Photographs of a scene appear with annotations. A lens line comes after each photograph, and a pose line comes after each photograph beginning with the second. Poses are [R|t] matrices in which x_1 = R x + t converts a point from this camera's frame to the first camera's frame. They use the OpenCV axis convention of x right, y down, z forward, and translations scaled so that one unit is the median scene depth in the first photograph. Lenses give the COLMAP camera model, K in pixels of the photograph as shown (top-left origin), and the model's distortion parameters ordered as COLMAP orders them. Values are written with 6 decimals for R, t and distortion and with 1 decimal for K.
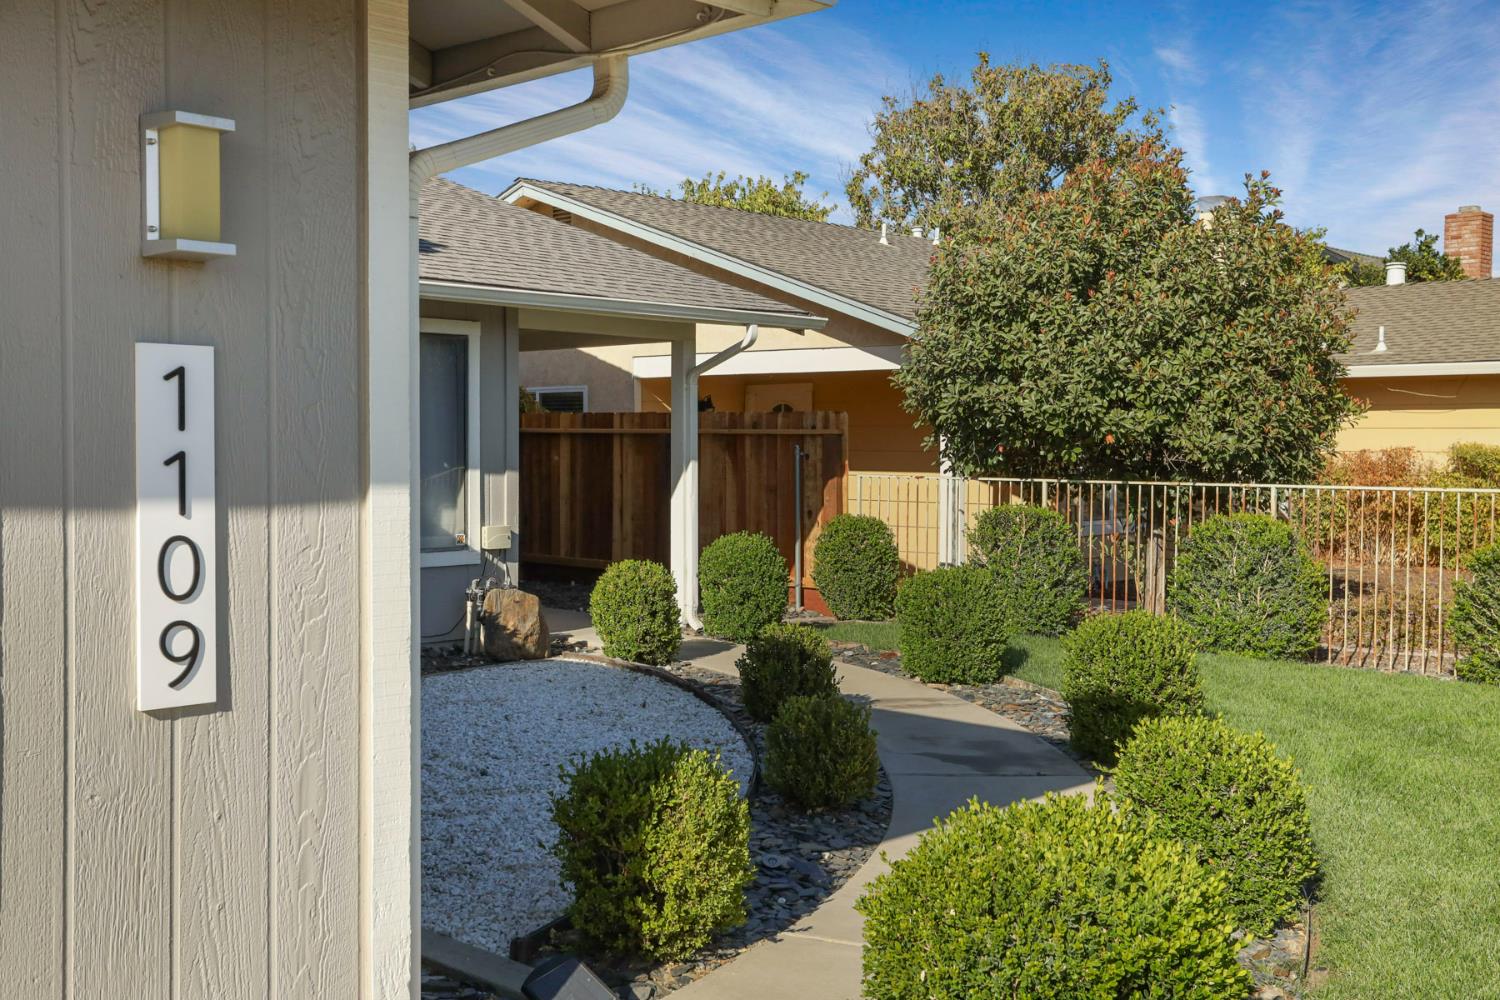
lens RADIAL K [[1611.7, 0, 750.0], [0, 1611.7, 500.0], [0, 0, 1]] dist [0.006335, 0.004042]
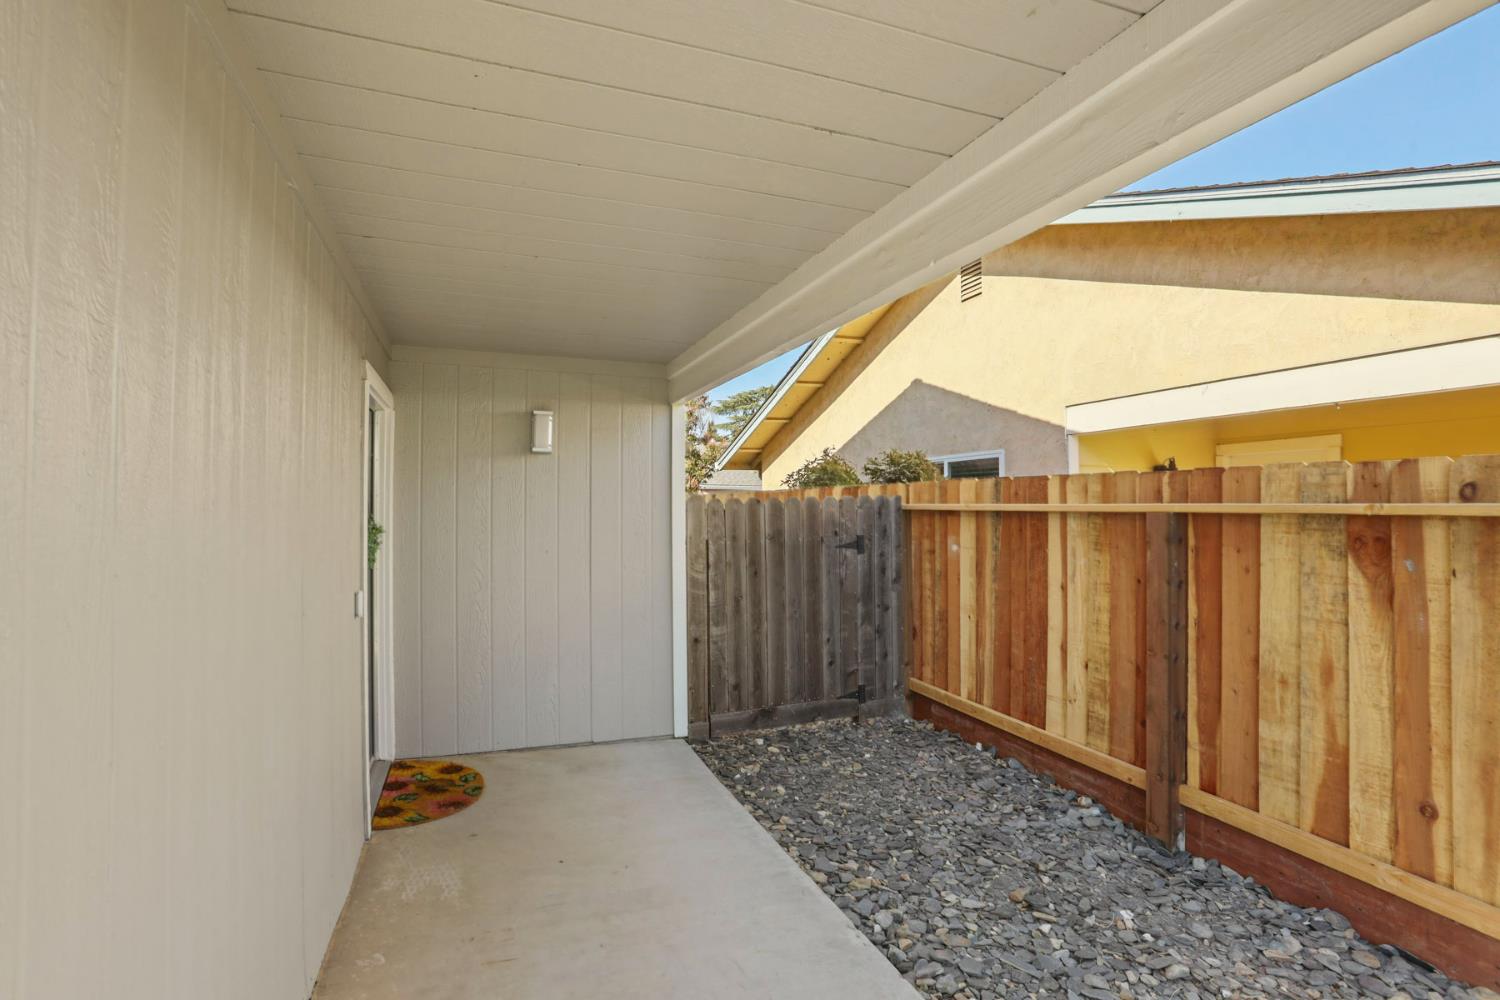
lens RADIAL K [[739.0, 0, 745.1], [0, 739.0, 475.2], [0, 0, 1]] dist [-0.076084, 0.034237]
pose [[0.900593, -0.021049, -0.434153, -0.065720], [-0.015110, 0.996707, -0.079667, -0.030641], [0.434400, 0.078308, 0.897310, 0.689365]]
